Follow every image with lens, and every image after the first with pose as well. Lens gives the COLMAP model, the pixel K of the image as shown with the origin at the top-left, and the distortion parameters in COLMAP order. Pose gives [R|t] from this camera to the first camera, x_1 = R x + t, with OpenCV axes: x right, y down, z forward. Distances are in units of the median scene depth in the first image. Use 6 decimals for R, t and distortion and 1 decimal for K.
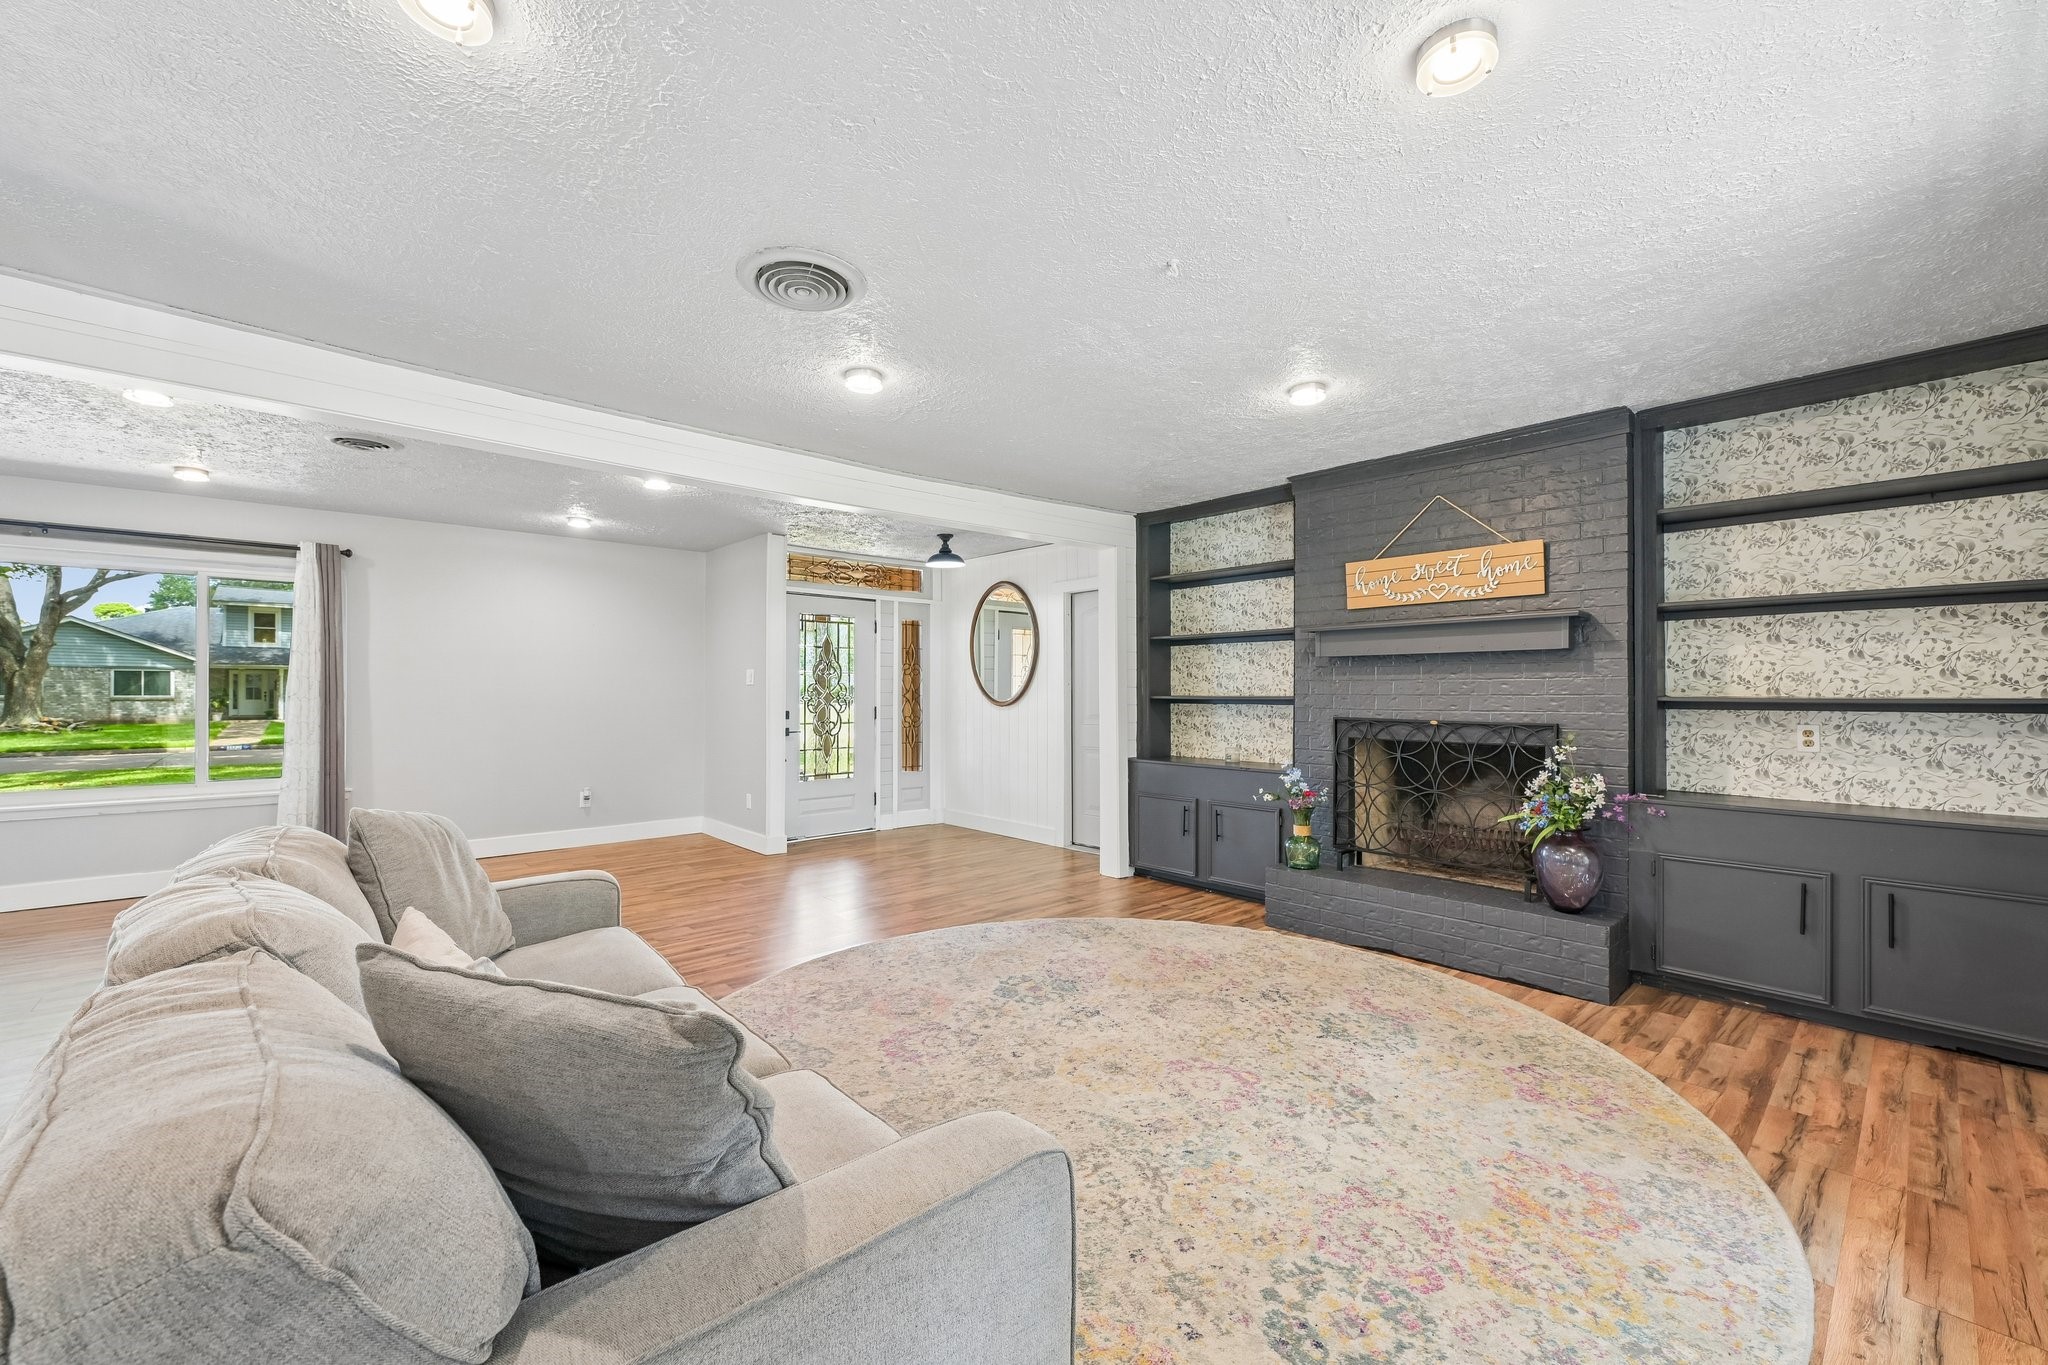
lens RADIAL K [[815.0, 0, 1022.3], [0, 815.0, 683.4], [0, 0, 1]] dist [-0.000223, 0.000257]
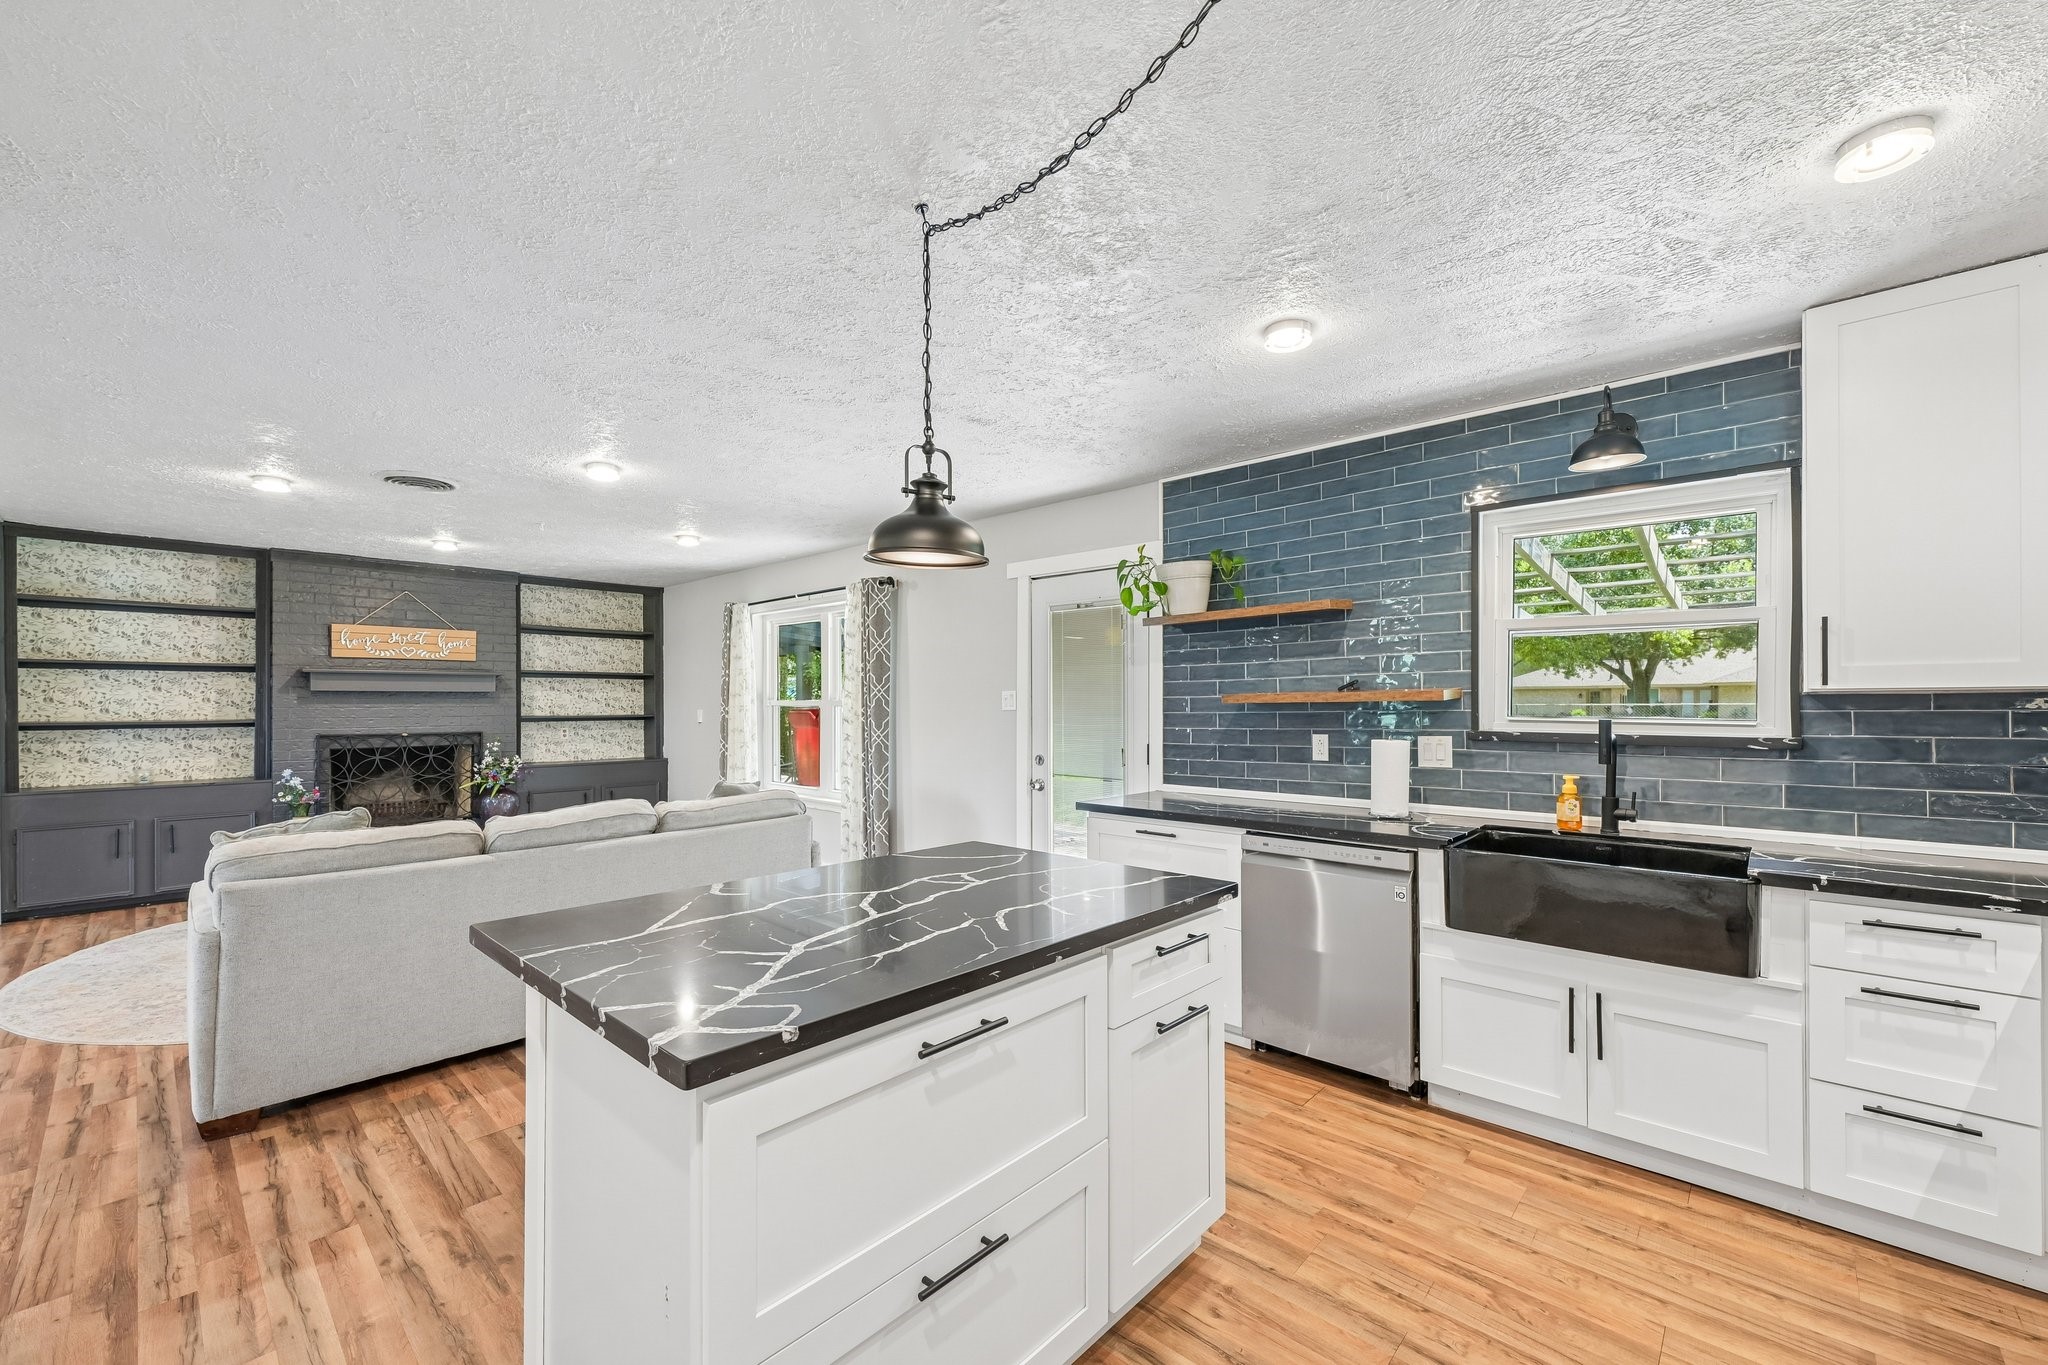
lens RADIAL K [[815.0, 0, 1021.6], [0, 815.0, 703.8], [0, 0, 1]] dist [-0.000223, 0.000257]
pose [[-0.090953, -0.003308, 0.995850, -1.199846], [-0.011385, 0.999933, 0.002281, -0.029957], [-0.995790, -0.011130, -0.090985, -0.050405]]
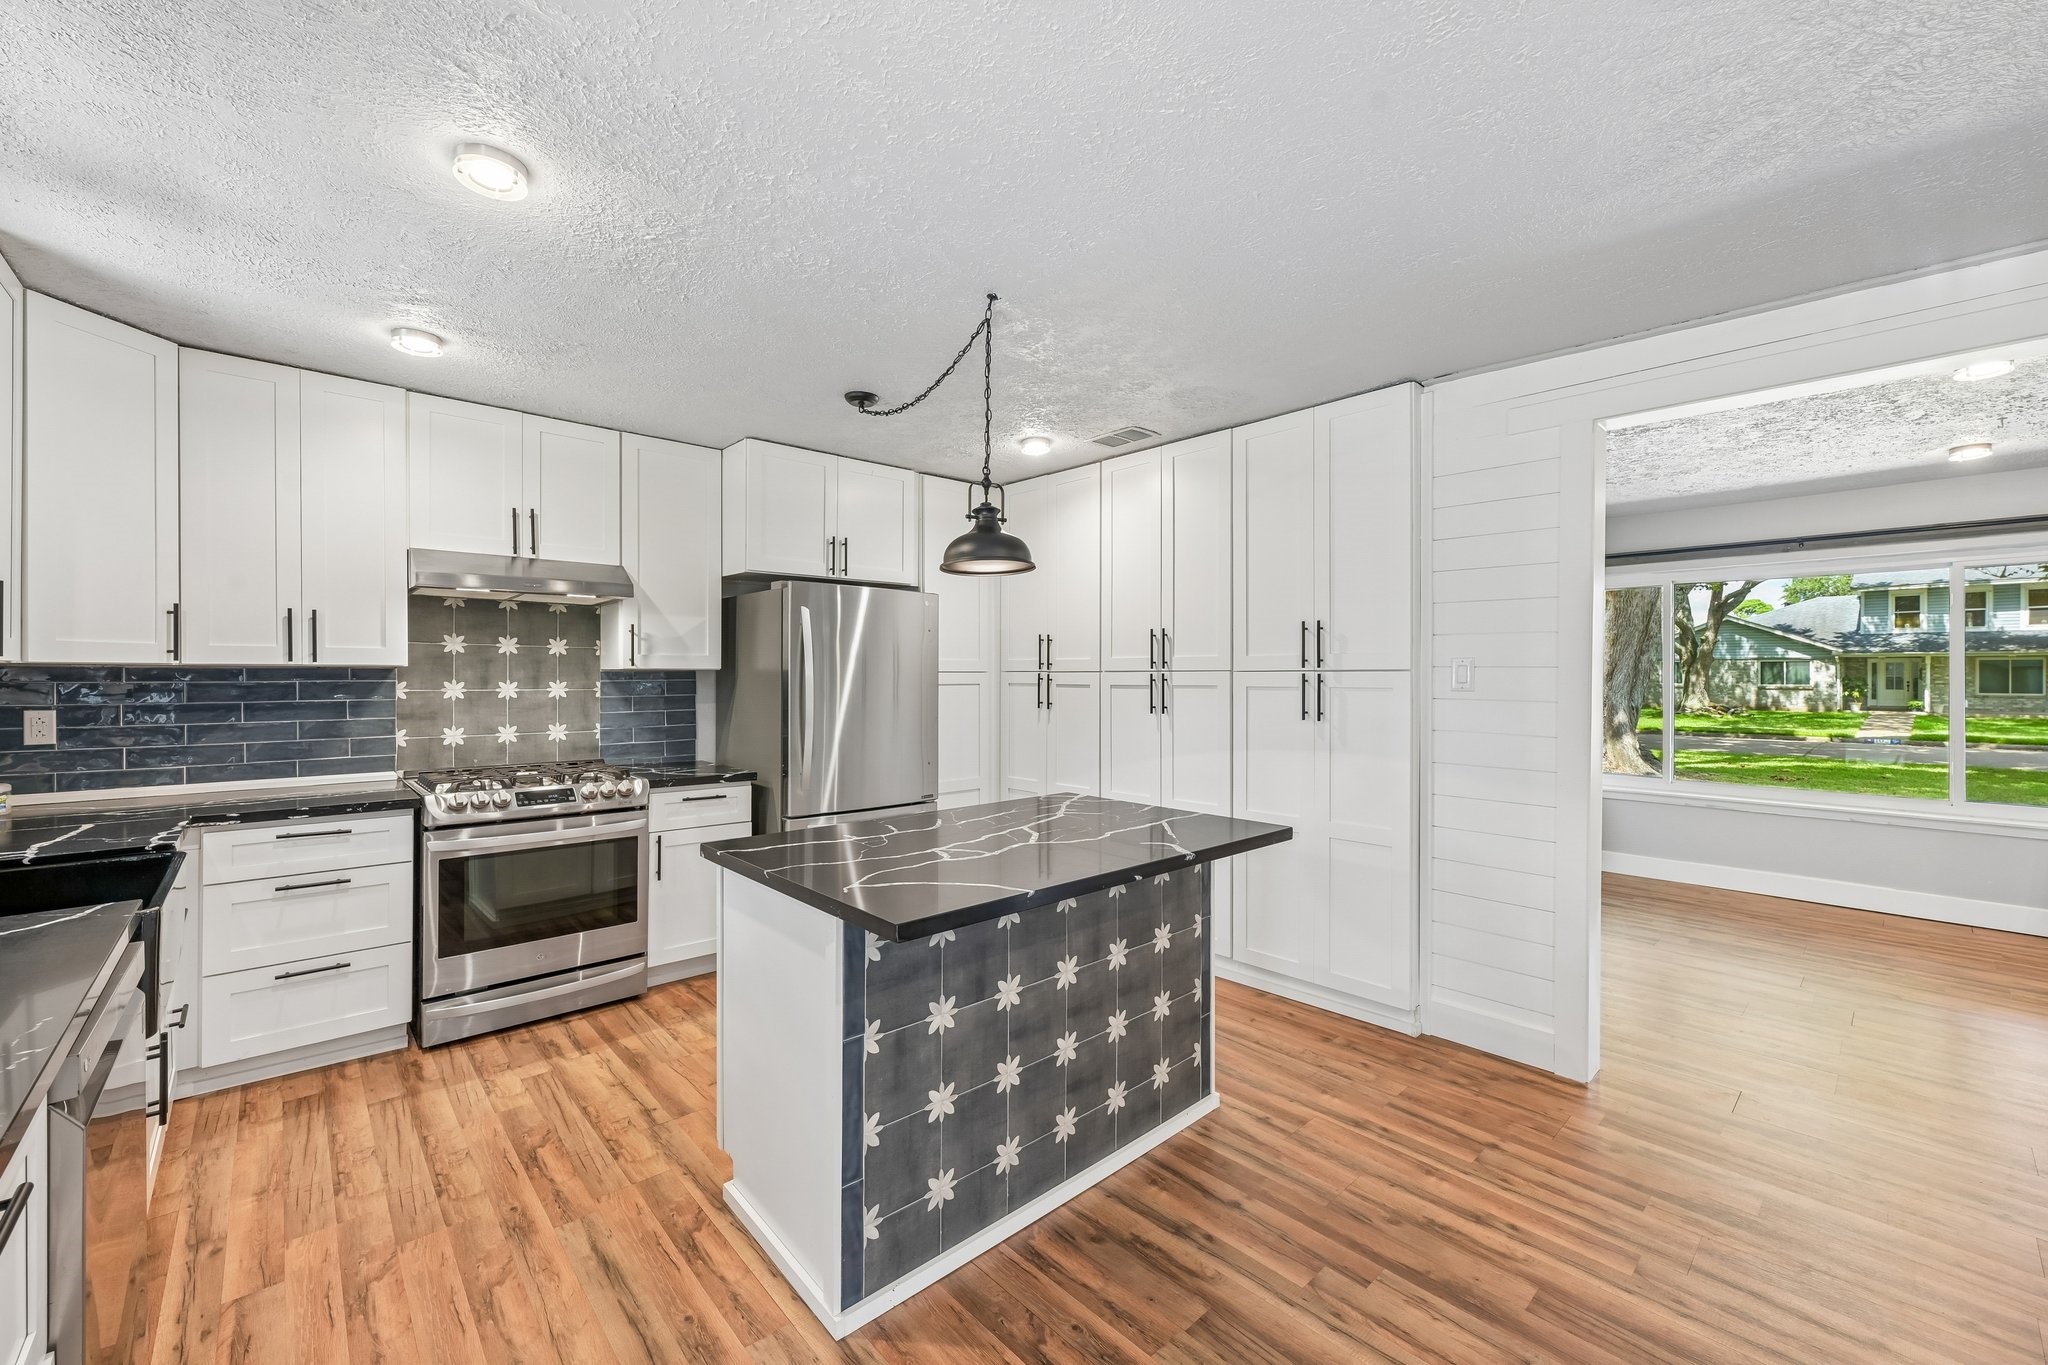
lens RADIAL K [[815.0, 0, 1031.2], [0, 815.0, 679.3], [0, 0, 1]] dist [-0.000223, 0.000257]
pose [[0.012655, 0.002238, -0.999917, -0.179118], [0.009139, 0.999955, 0.002354, -0.028719], [0.999878, -0.009168, 0.012634, -0.016202]]
